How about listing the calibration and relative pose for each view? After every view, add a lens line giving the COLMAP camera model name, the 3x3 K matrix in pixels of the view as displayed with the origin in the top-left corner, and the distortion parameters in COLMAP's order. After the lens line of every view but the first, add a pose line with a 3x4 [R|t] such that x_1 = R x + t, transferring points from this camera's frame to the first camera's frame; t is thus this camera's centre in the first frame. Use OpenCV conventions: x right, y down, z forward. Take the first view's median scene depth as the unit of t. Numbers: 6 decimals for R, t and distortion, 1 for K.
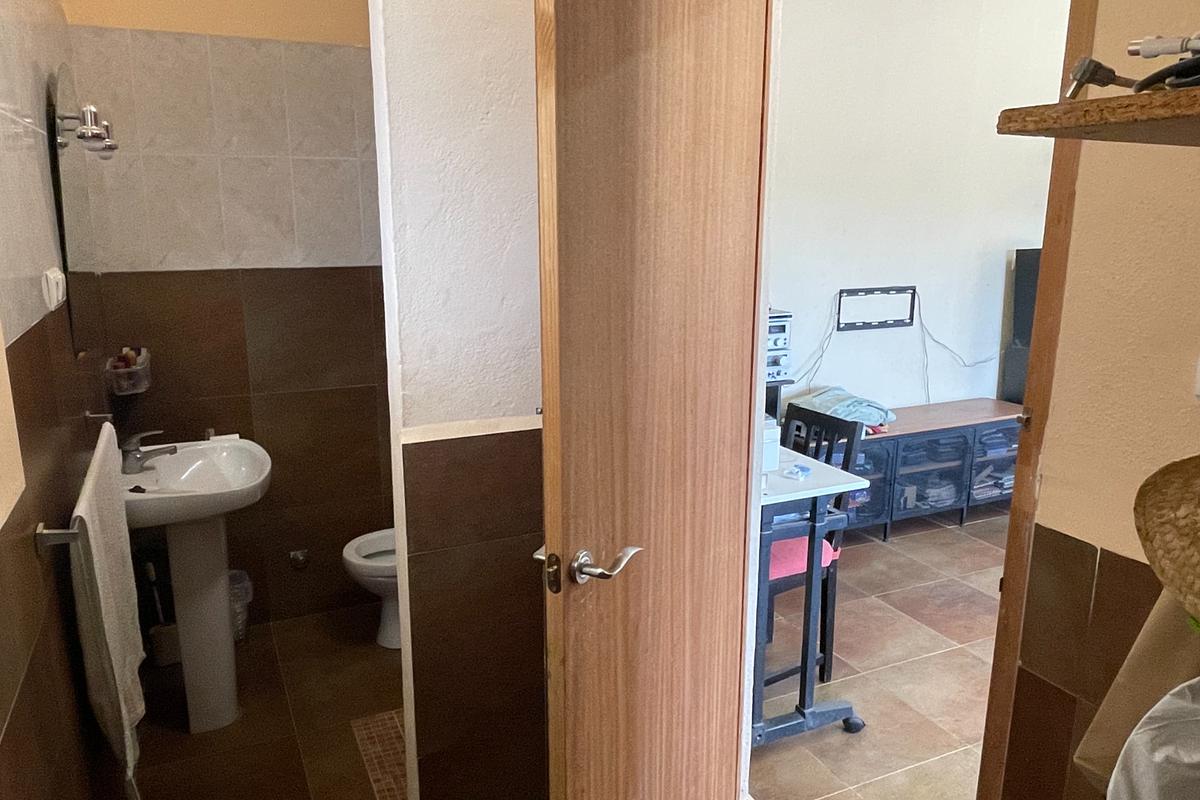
lens RADIAL K [[876.0, 0, 602.2], [0, 876.0, 408.5], [0, 0, 1]] dist [0.026790, -0.034734]
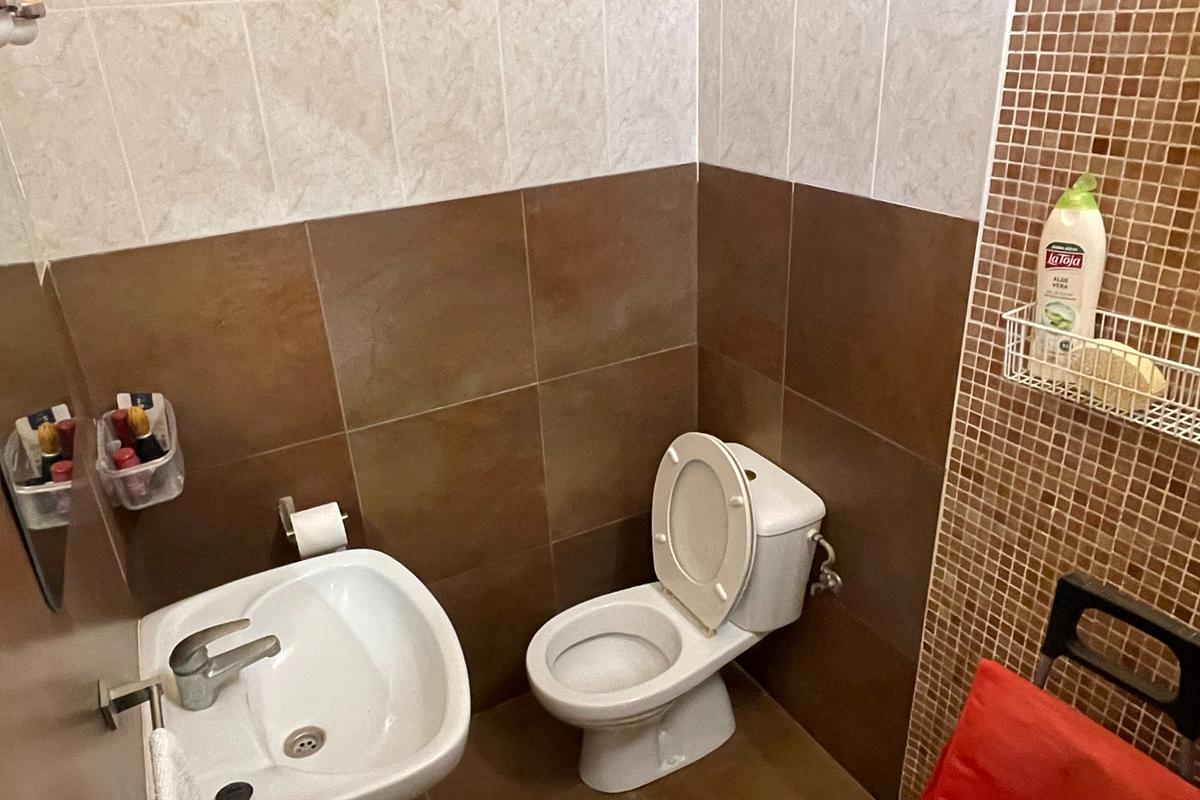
lens RADIAL K [[876.0, 0, 601.1], [0, 876.0, 401.1], [0, 0, 1]] dist [0.026790, -0.034734]
pose [[0.997616, -0.065100, 0.022918, -0.258650], [0.058742, 0.975242, 0.213196, -0.160968], [-0.036229, -0.211341, 0.976741, 0.456988]]
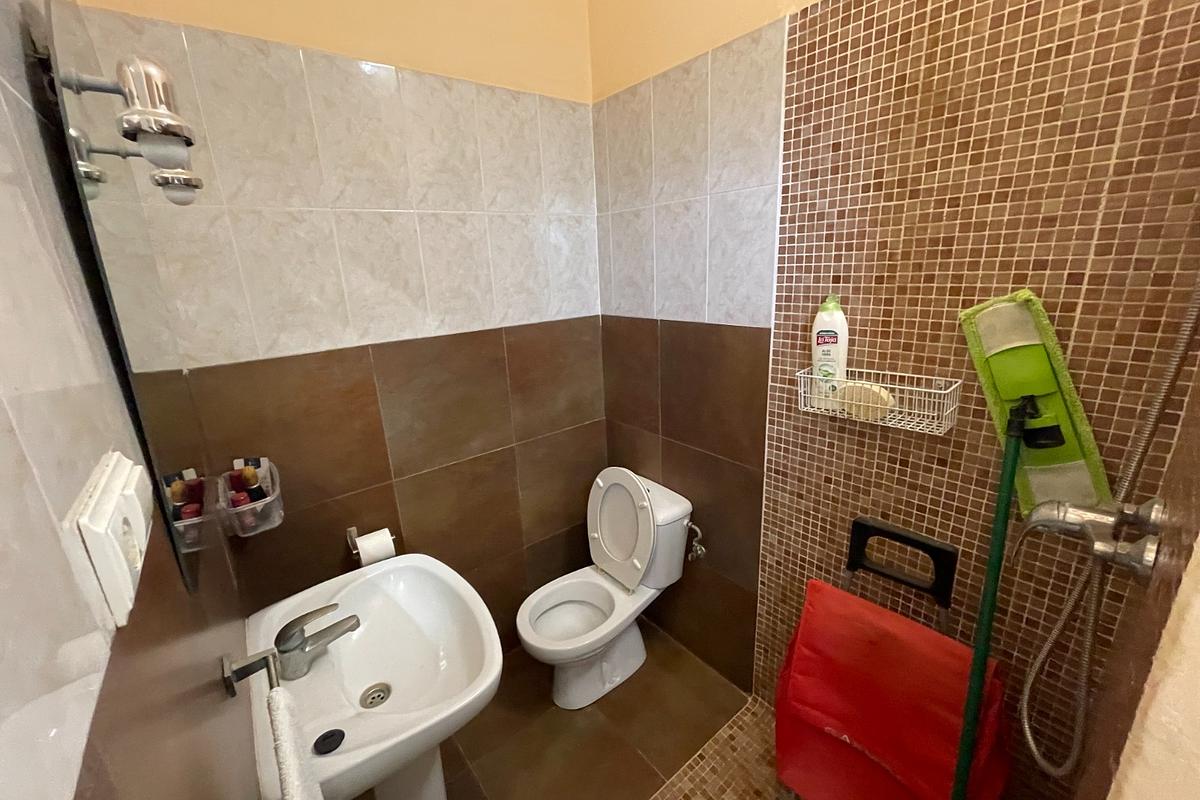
lens RADIAL K [[483.5, 0, 598.2], [0, 483.5, 399.0], [0, 0, 1]] dist [0.003318, 0.001015]
pose [[0.973123, -0.106023, 0.204429, -0.306976], [0.095627, 0.993601, 0.060103, -0.117033], [-0.209494, -0.038939, 0.977034, 0.506021]]
